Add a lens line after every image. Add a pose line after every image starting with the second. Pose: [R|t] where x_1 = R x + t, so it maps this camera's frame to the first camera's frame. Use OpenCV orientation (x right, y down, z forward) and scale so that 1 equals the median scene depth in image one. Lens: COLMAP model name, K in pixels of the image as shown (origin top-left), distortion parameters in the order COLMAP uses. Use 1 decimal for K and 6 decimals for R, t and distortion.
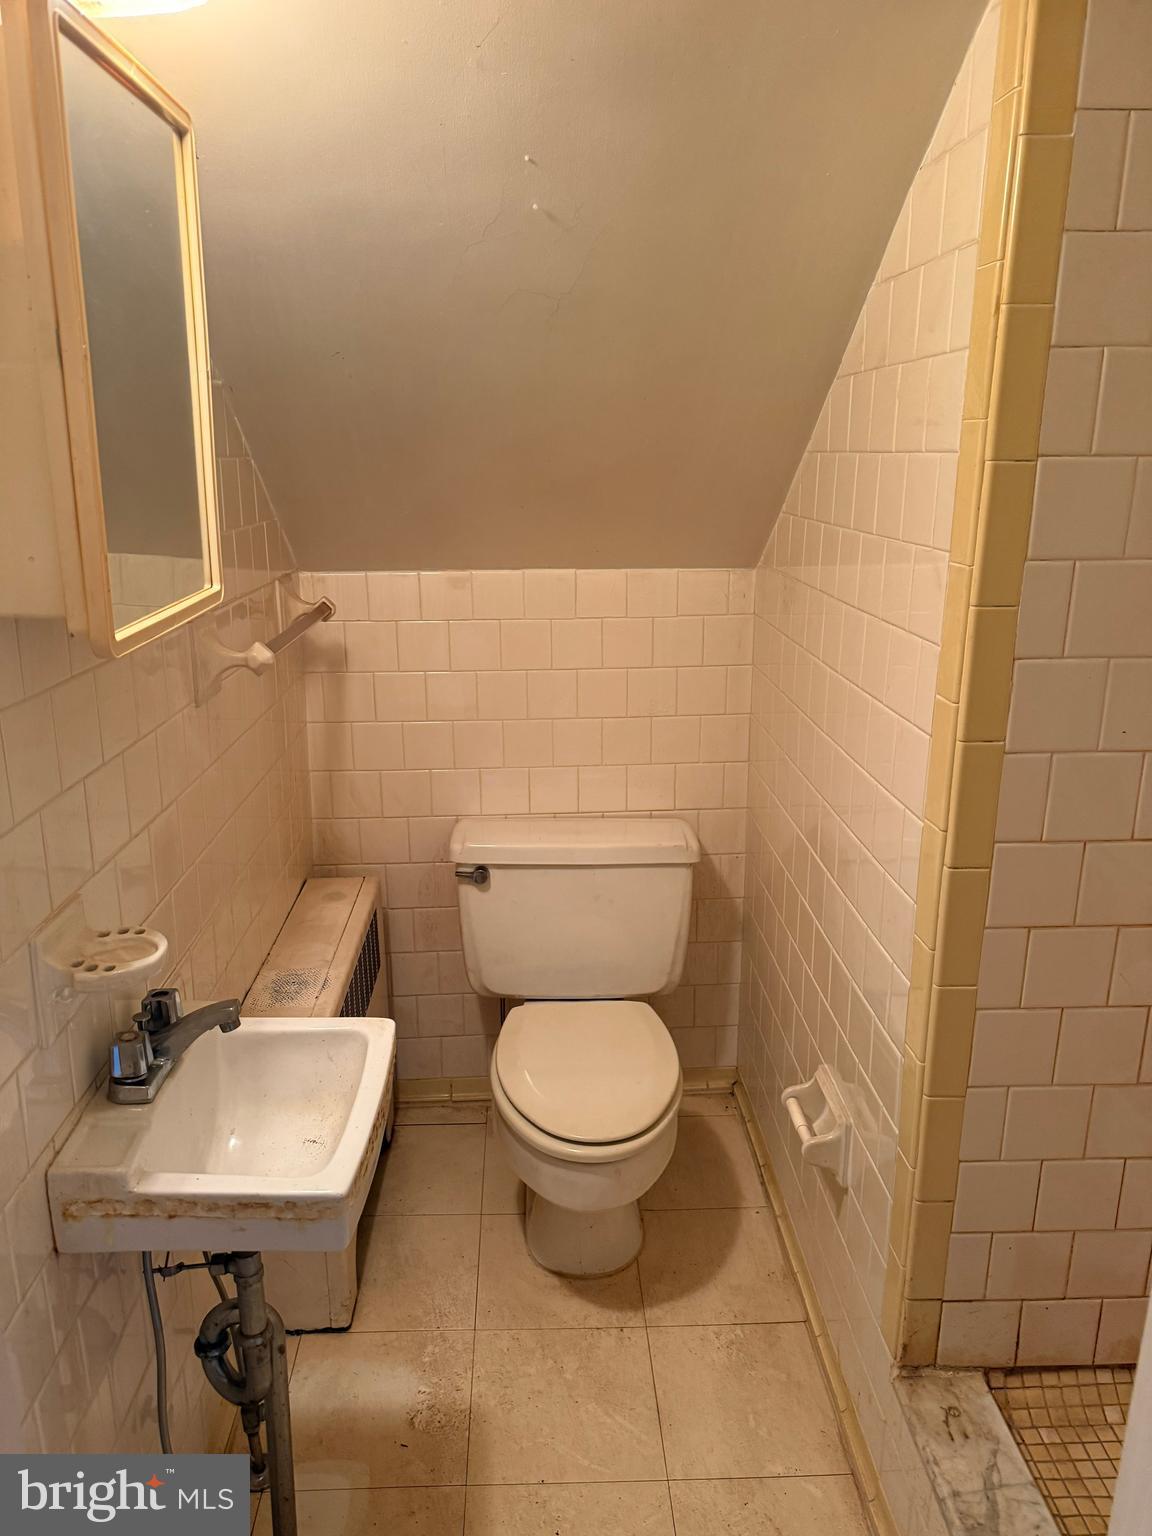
lens RADIAL K [[1085.3, 0, 570.8], [0, 1085.3, 770.8], [0, 0, 1]] dist [0.031050, -0.035668]
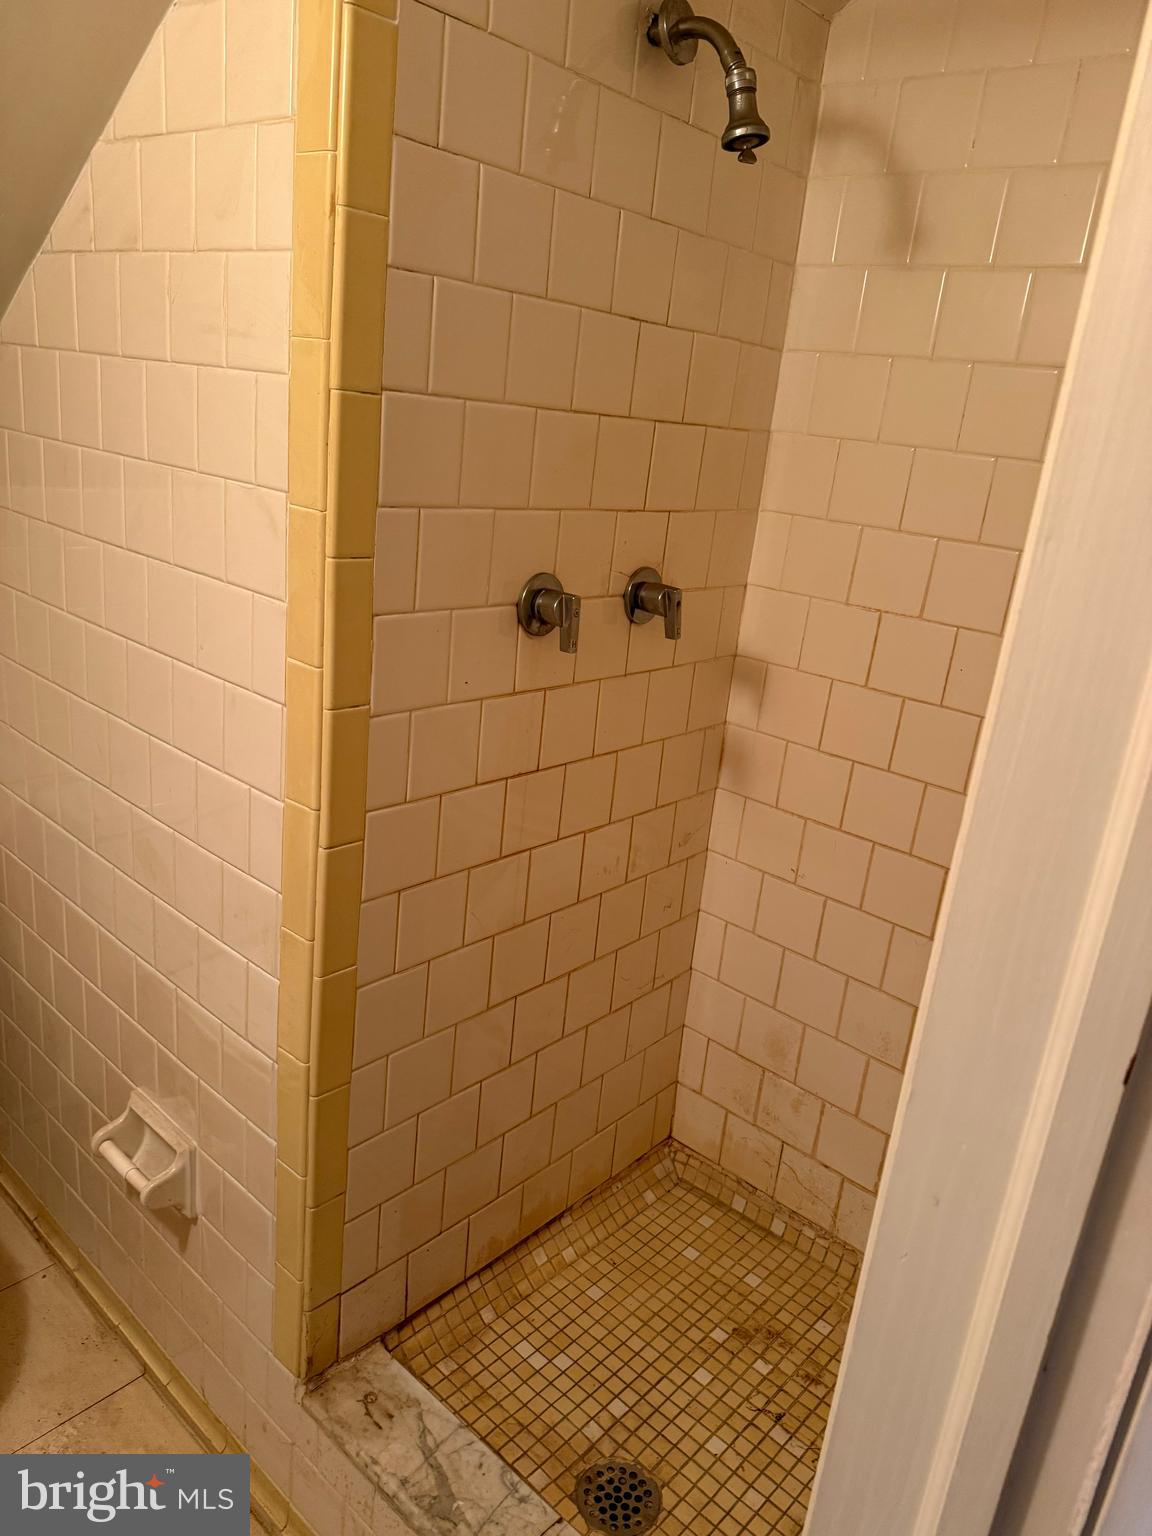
lens RADIAL K [[1085.3, 0, 573.4], [0, 1085.3, 766.1], [0, 0, 1]] dist [0.031050, -0.035668]
pose [[0.694630, -0.151268, 0.703283, -0.121179], [0.099068, 0.988442, 0.114754, -0.057175], [-0.712513, -0.010039, 0.701587, 0.210610]]
